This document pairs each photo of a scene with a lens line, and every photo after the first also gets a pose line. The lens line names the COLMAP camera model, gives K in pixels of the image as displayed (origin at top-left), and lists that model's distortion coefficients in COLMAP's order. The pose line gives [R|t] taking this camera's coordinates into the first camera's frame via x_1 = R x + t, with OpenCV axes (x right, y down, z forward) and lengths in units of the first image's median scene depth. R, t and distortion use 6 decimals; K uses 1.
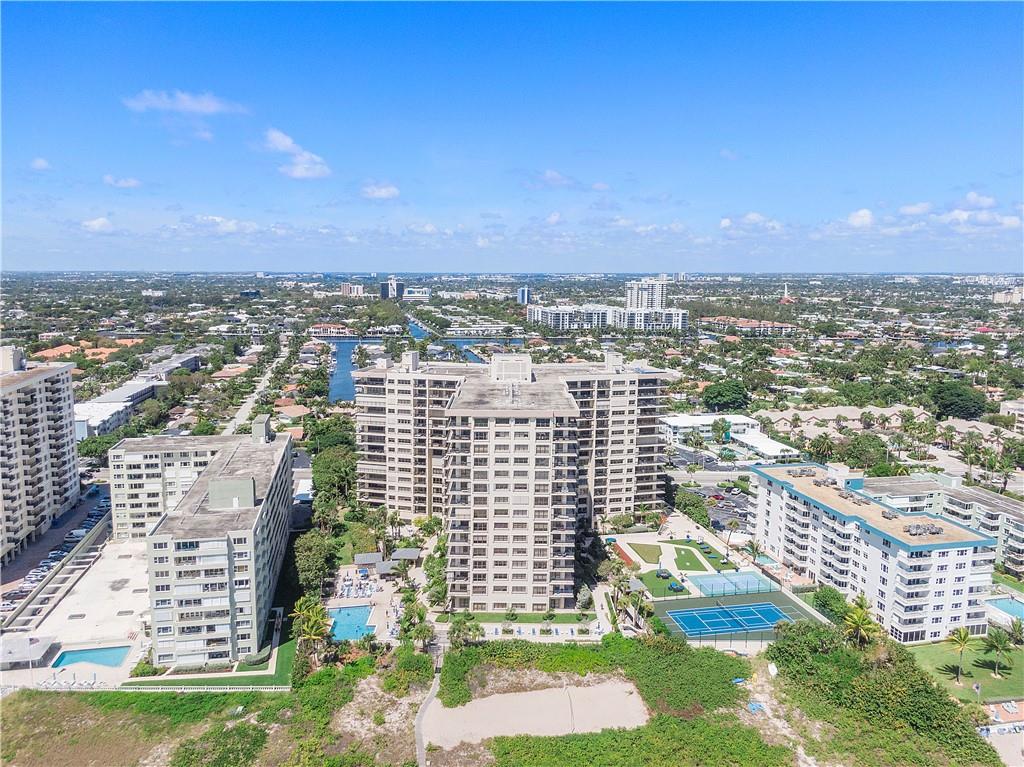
lens RADIAL K [[746.4, 0, 502.8], [0, 746.4, 346.2], [0, 0, 1]] dist [0.049980, -0.093468]
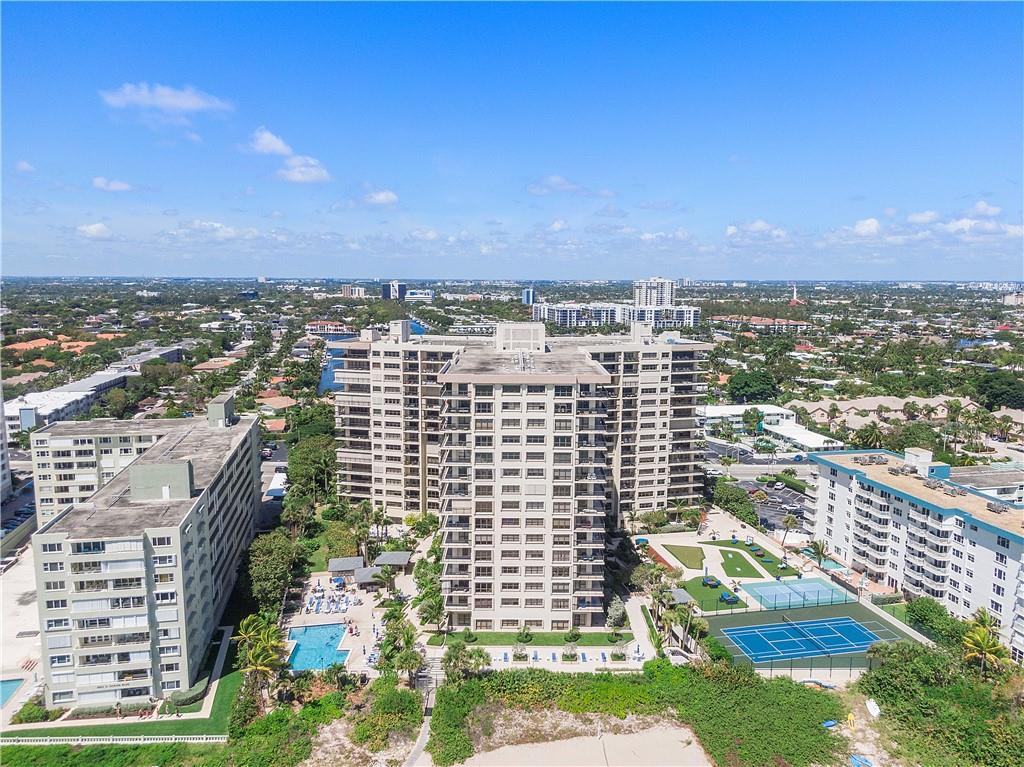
lens RADIAL K [[748.3, 0, 503.8], [0, 748.3, 379.3], [0, 0, 1]] dist [0.031544, -0.054683]
pose [[0.999980, -0.004276, -0.004720, -0.004402], [0.004441, 0.999358, 0.035539, 0.054363], [0.004565, -0.035559, 0.999357, 0.193208]]
